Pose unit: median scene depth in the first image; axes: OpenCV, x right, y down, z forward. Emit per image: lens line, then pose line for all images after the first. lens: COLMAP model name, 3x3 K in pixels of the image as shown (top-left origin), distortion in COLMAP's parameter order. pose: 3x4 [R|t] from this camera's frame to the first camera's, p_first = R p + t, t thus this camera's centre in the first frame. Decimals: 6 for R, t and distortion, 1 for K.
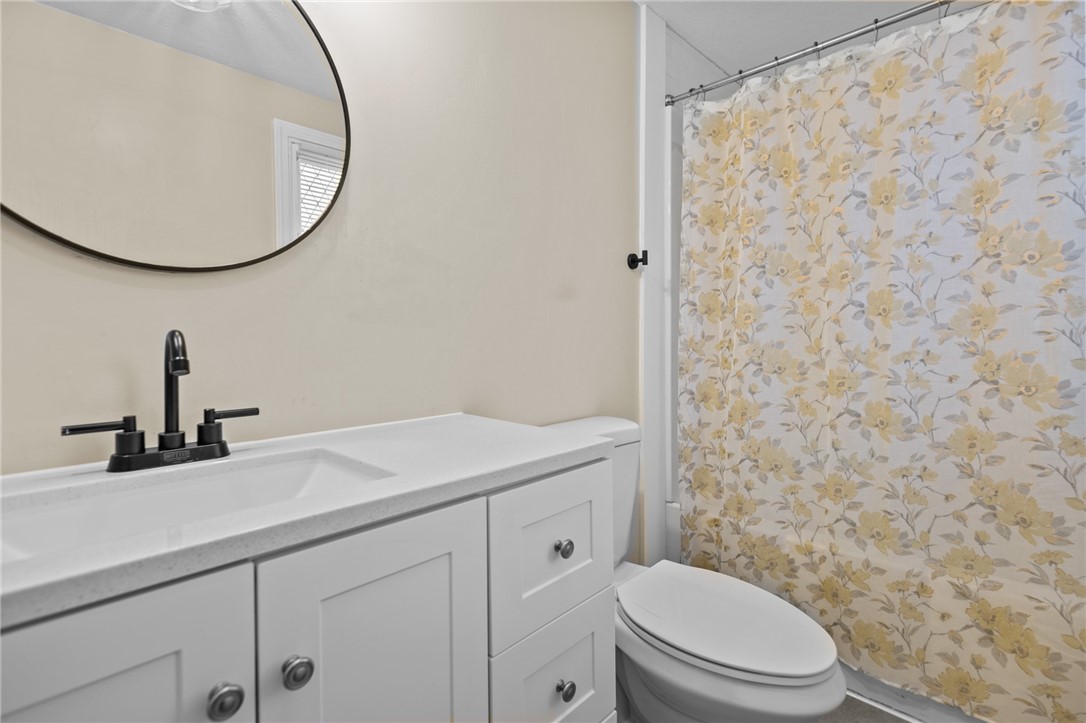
lens RADIAL K [[507.8, 0, 544.9], [0, 507.8, 348.6], [0, 0, 1]] dist [0.001243, -0.000717]
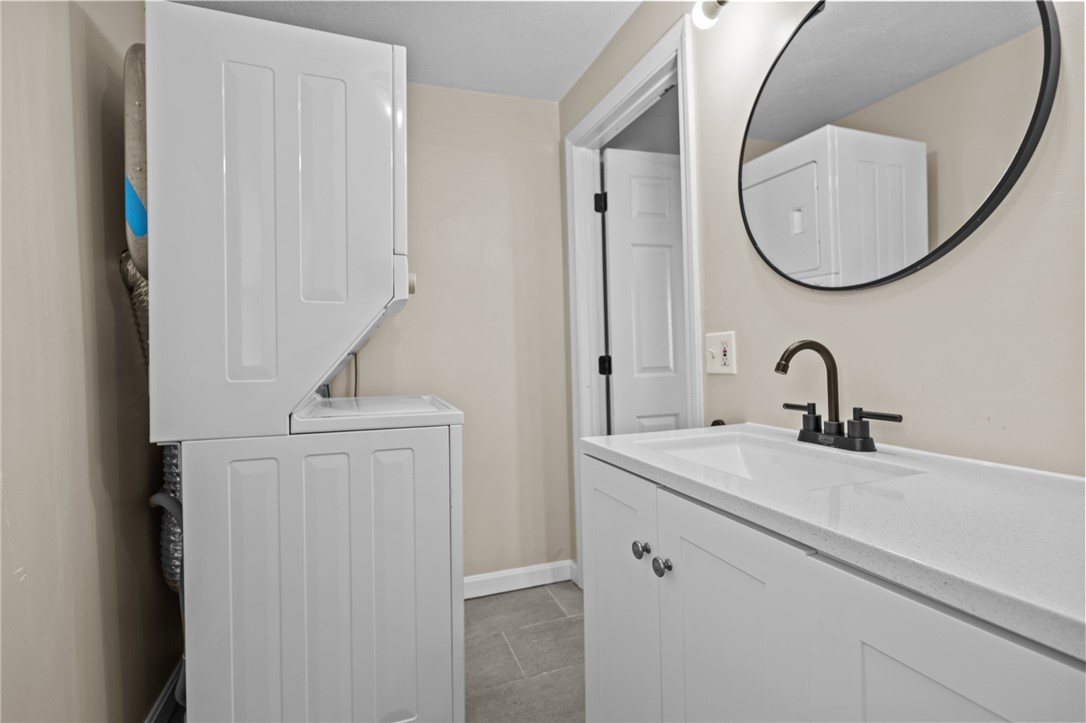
lens RADIAL K [[507.8, 0, 544.9], [0, 507.8, 348.6], [0, 0, 1]] dist [0.001243, -0.000717]
pose [[-0.441784, 0.007694, -0.897088, 0.704420], [0.009106, 0.999950, 0.004091, -0.025948], [0.897075, -0.006362, -0.441832, 0.911817]]
